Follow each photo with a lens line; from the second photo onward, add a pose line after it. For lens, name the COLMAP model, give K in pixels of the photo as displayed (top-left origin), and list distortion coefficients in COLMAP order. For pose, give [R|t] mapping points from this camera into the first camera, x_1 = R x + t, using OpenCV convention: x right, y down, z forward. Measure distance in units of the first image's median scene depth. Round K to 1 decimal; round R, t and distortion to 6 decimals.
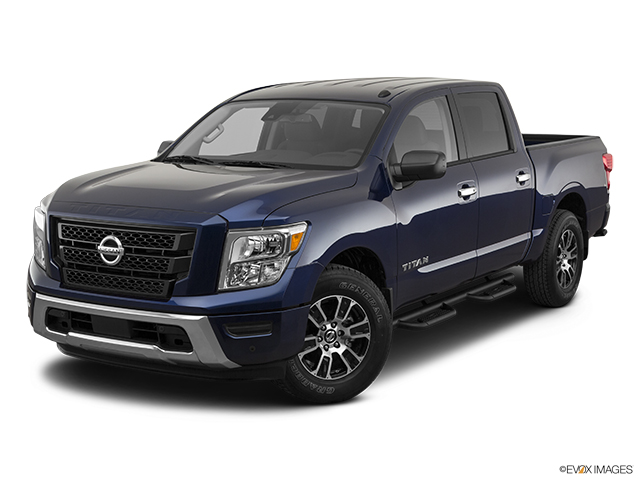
lens RADIAL K [[918.0, 0, 320.0], [0, 918.0, 240.0], [0, 0, 1]] dist [0.000631, 0.008563]
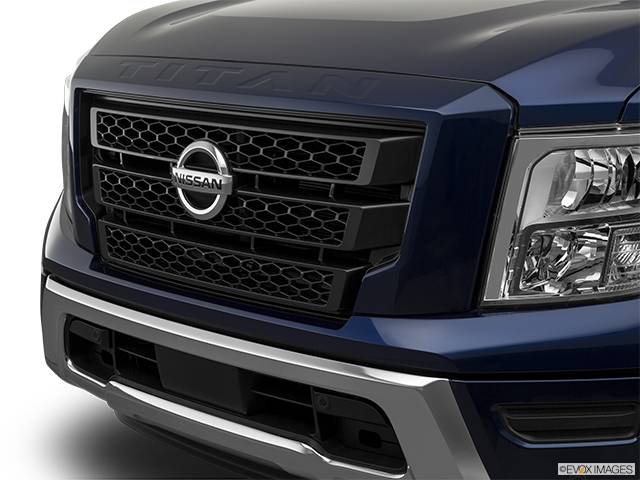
lens RADIAL K [[1455.9, 0, 320.0], [0, 1455.9, 240.0], [0, 0, 1]] dist [-0.041398, -0.220451]
pose [[0.973344, 0.034551, -0.226731, -0.044797], [-0.022035, 0.998102, 0.057506, 0.000432], [0.228288, -0.050977, 0.972258, 0.431592]]
